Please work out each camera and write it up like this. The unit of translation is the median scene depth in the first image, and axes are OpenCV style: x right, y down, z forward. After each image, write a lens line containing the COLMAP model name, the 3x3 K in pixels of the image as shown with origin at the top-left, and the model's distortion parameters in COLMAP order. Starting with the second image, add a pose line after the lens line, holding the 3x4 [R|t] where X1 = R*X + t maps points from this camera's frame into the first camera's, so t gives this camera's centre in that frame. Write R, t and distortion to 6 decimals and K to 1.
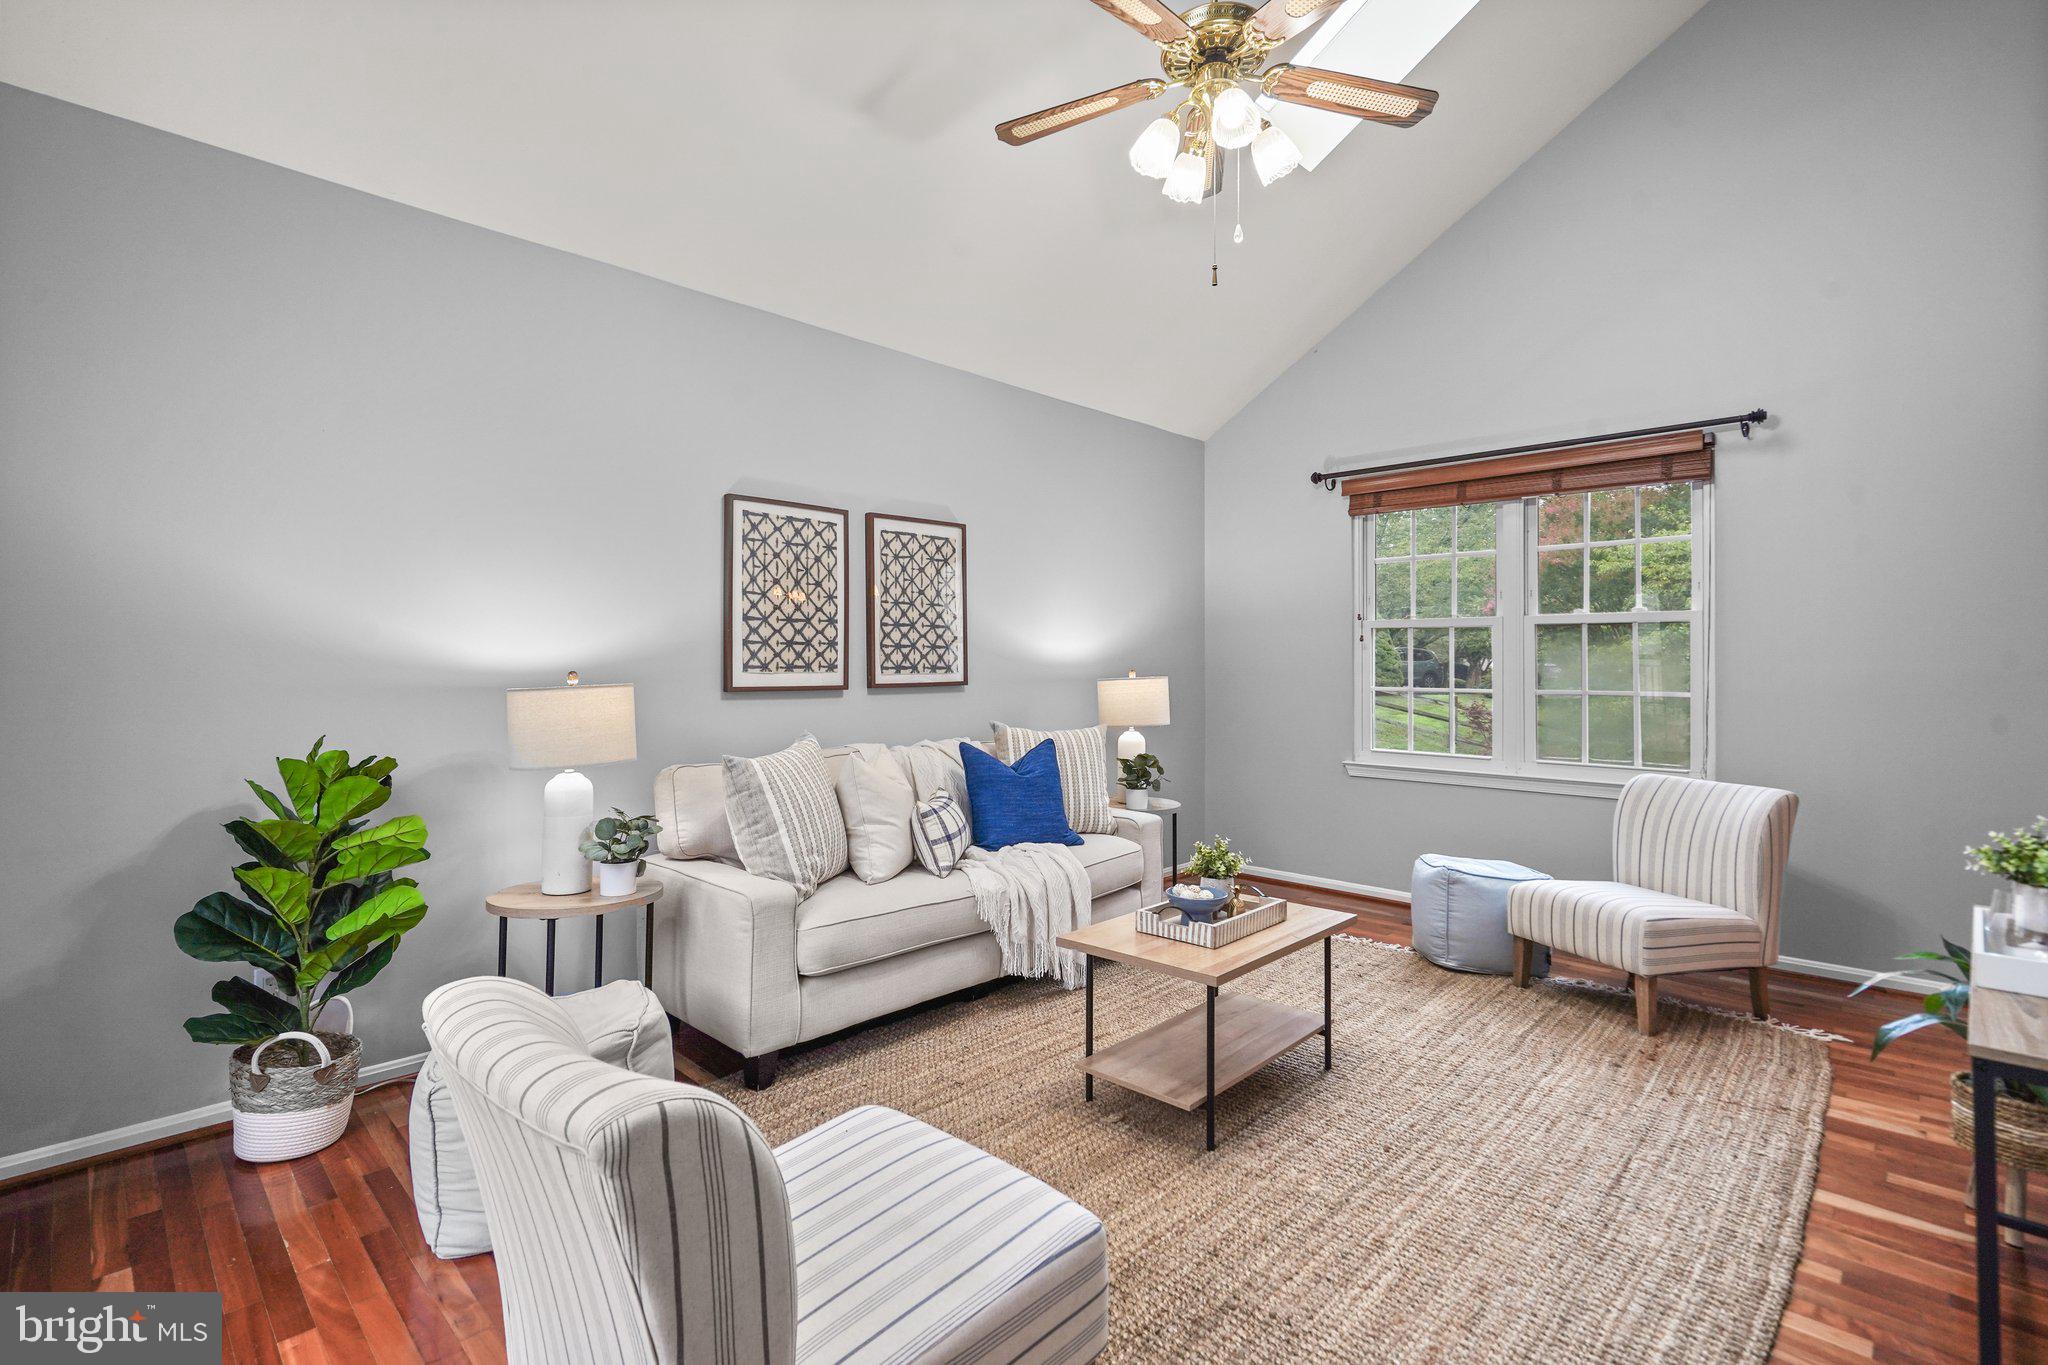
lens RADIAL K [[936.3, 0, 1019.4], [0, 936.3, 651.8], [0, 0, 1]] dist [0.000020, 0.000041]
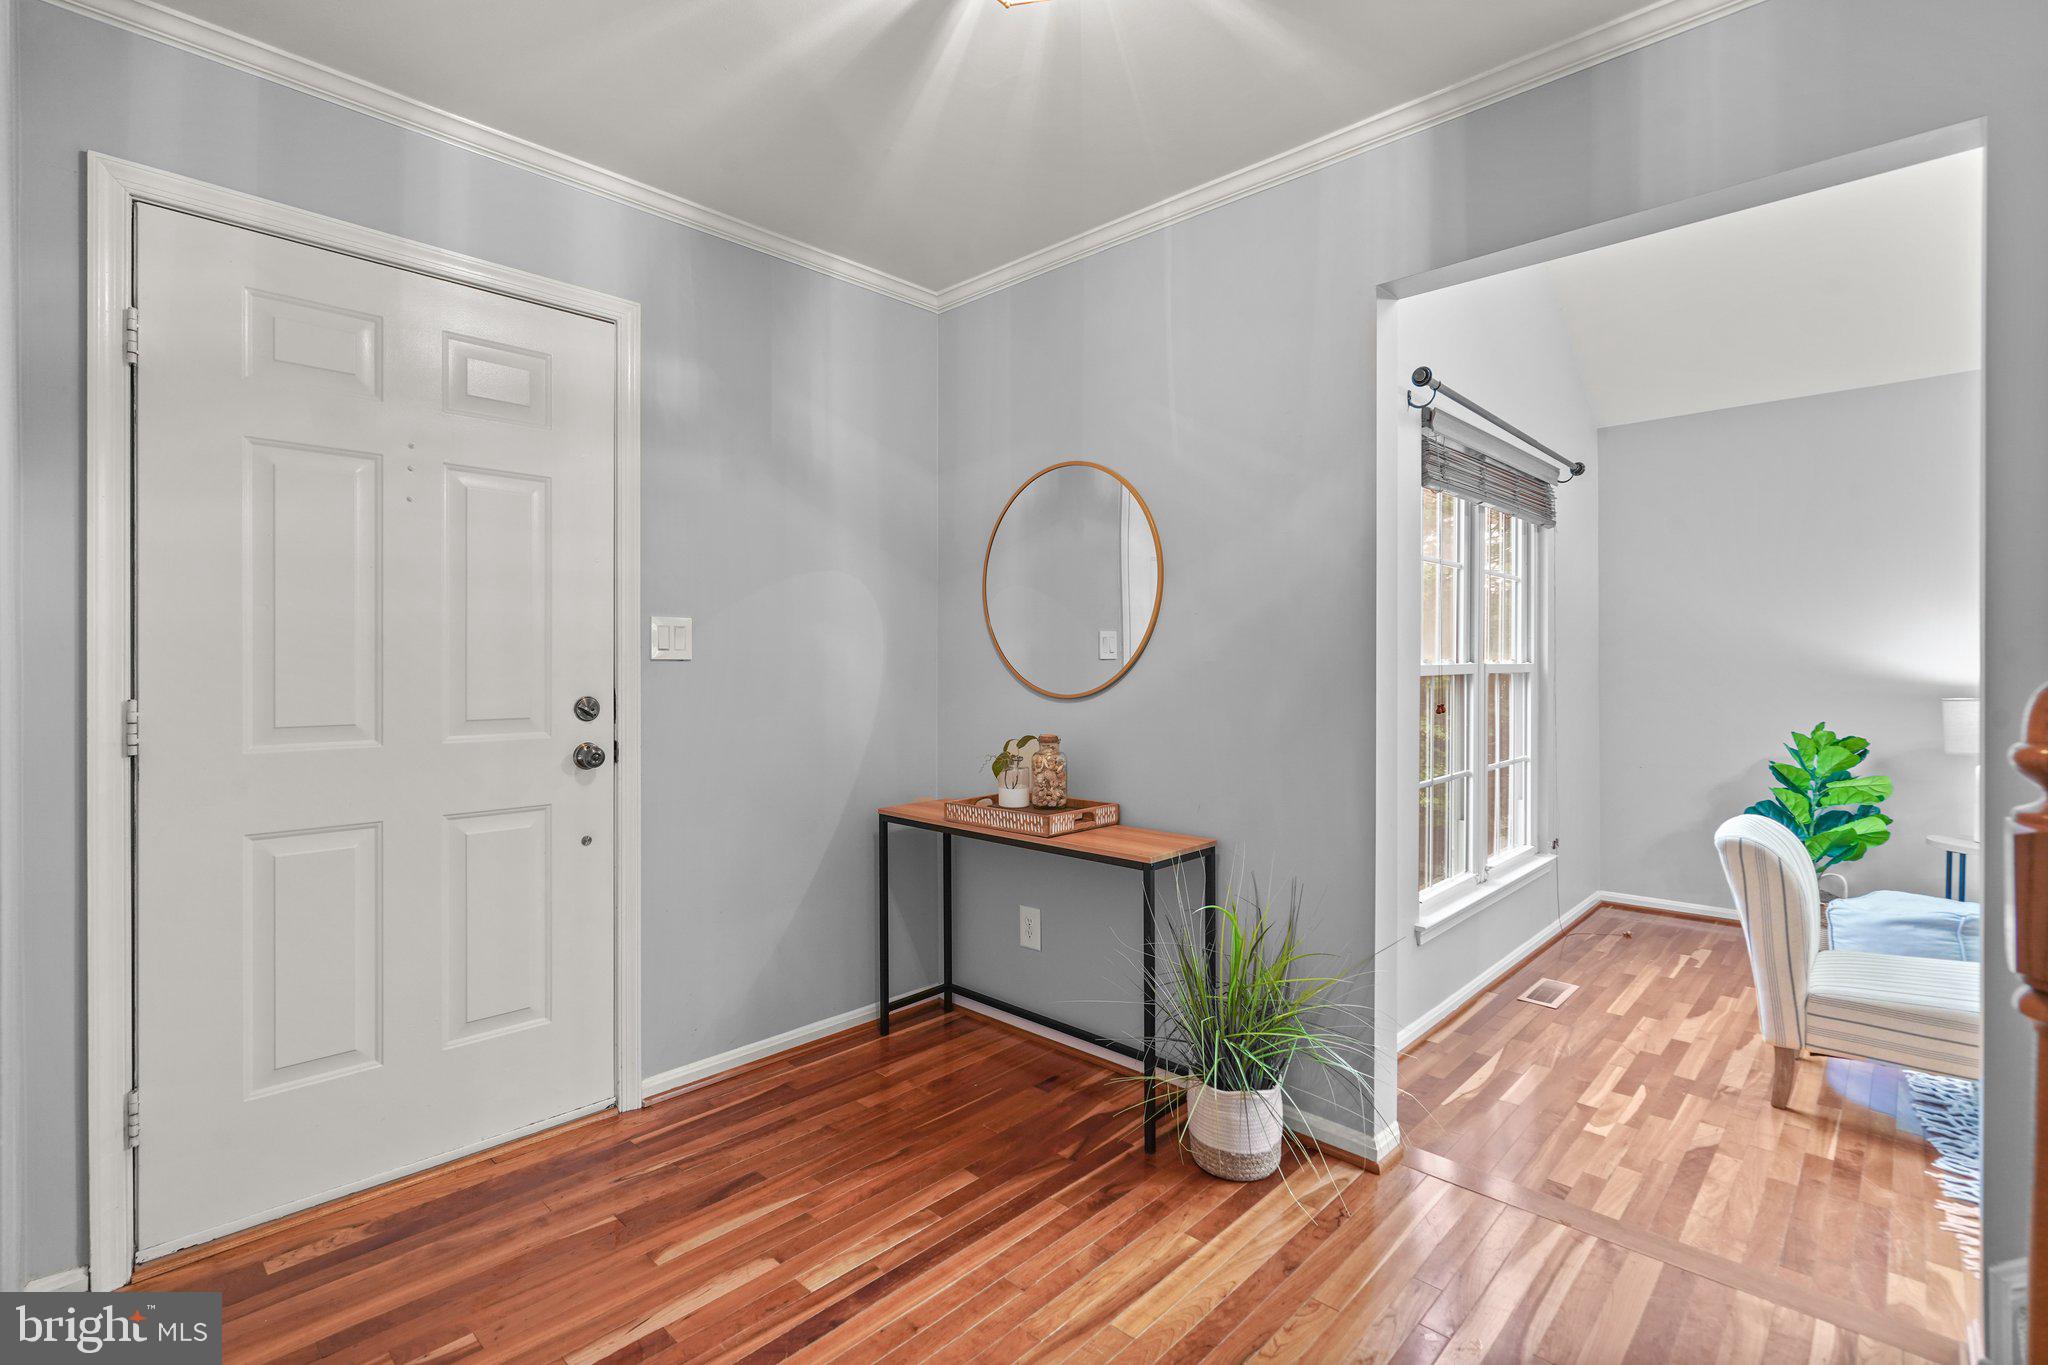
lens RADIAL K [[938.2, 0, 1024.0], [0, 938.2, 682.5], [0, 0, 1]] dist [-0.000021, 0.000255]
pose [[0.012295, 0.010868, -0.999865, 0.671888], [0.027371, 0.999563, 0.011201, -0.028530], [0.999550, -0.027505, 0.011992, -0.338922]]
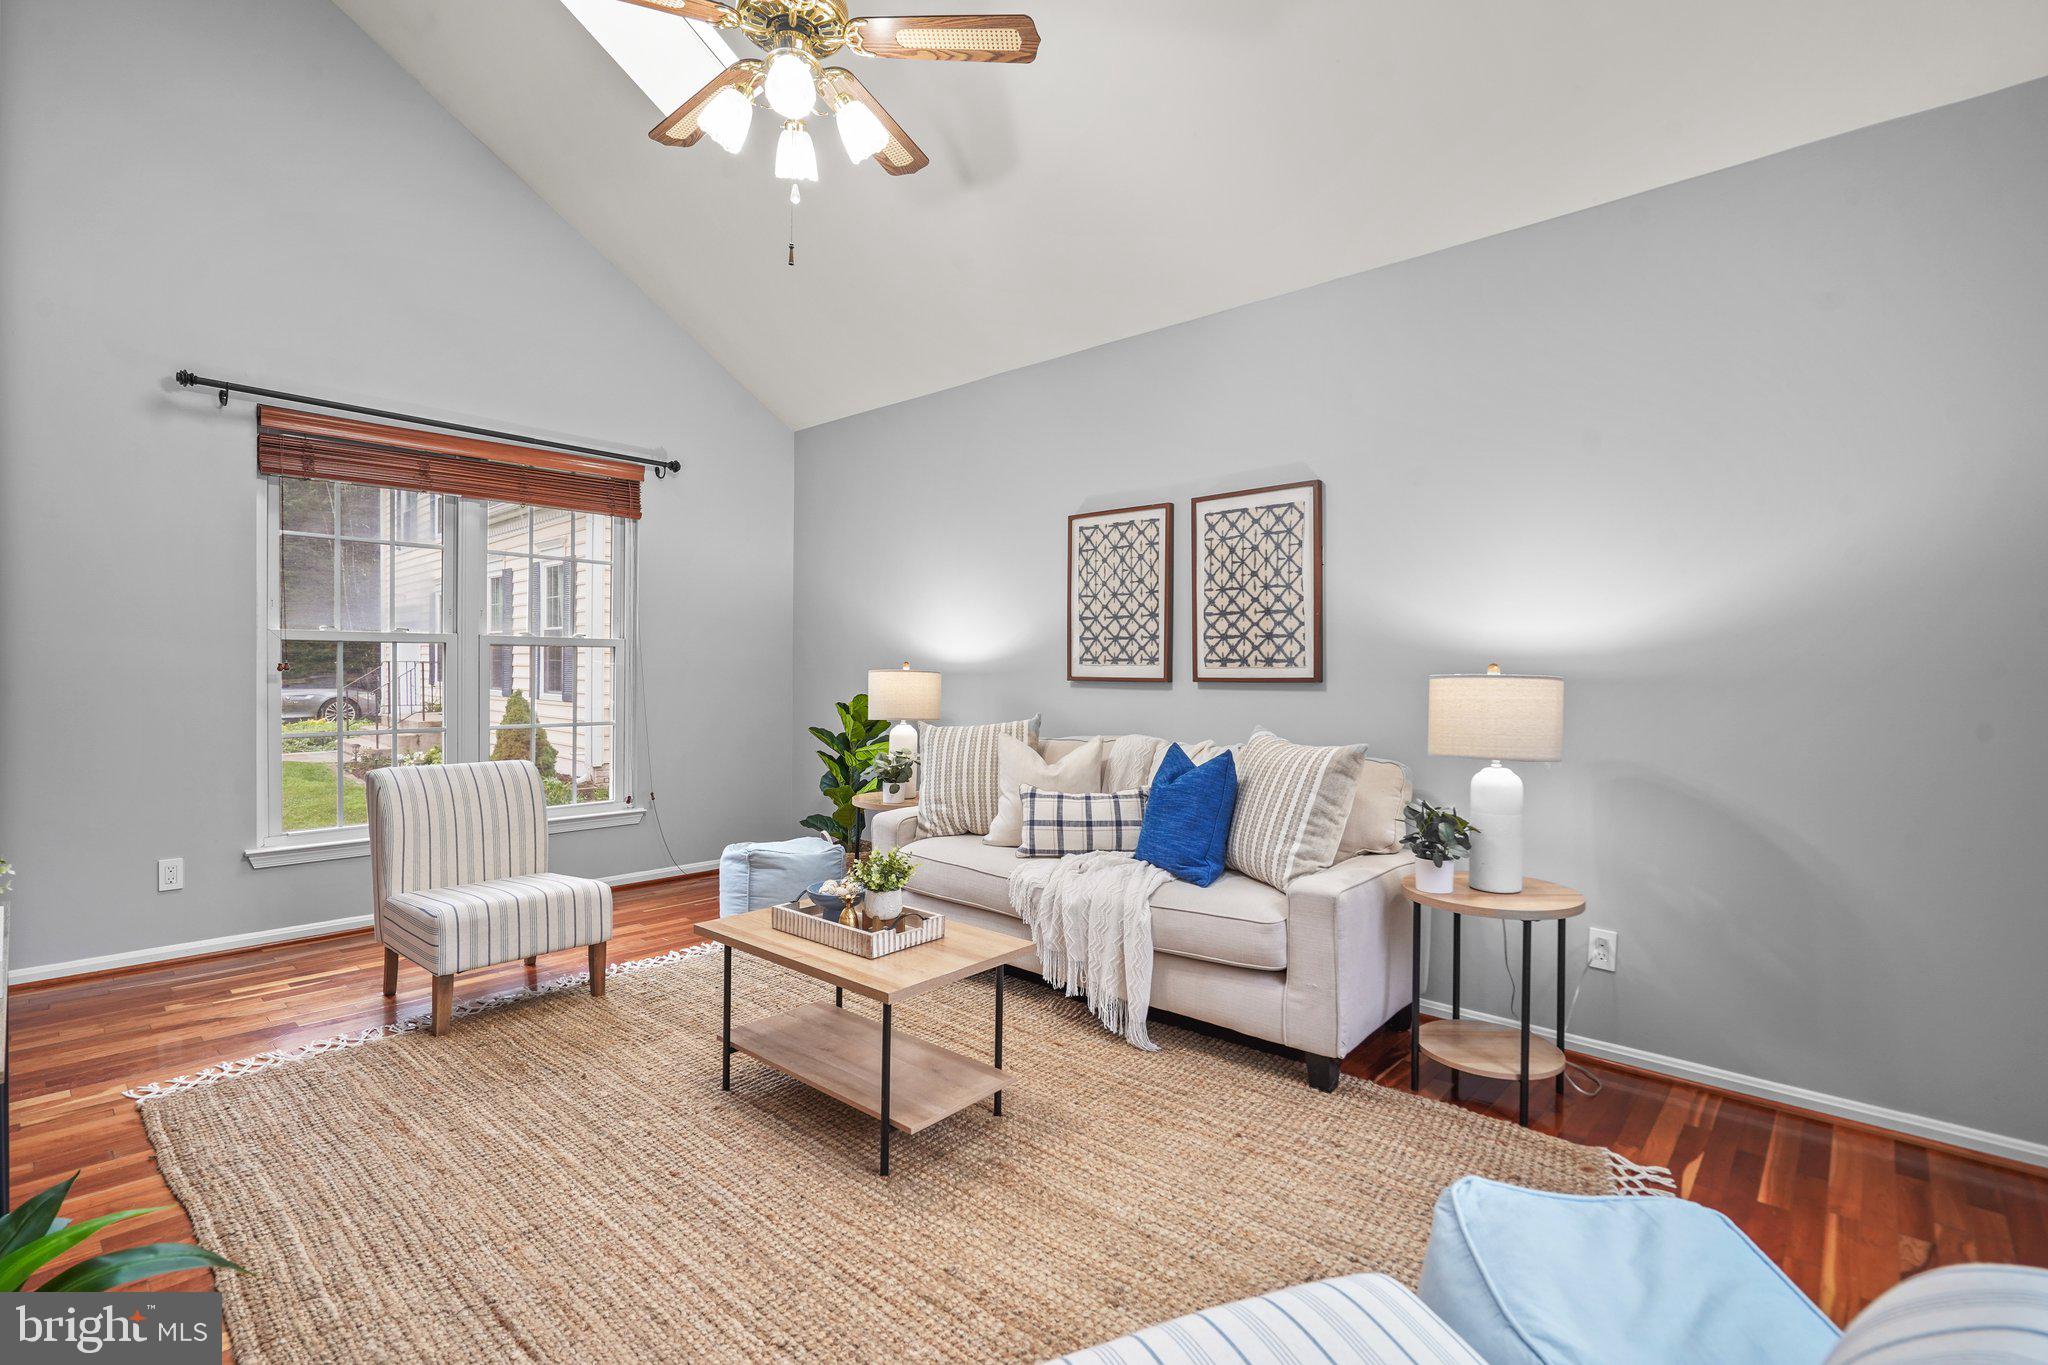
lens RADIAL K [[938.2, 0, 1024.0], [0, 938.2, 682.5], [0, 0, 1]] dist [-0.000021, 0.000255]
pose [[0.052222, 0.018972, -0.998455, 0.823691], [0.012671, 0.999726, 0.019659, 0.019059], [0.998555, -0.013678, 0.051967, 0.806134]]
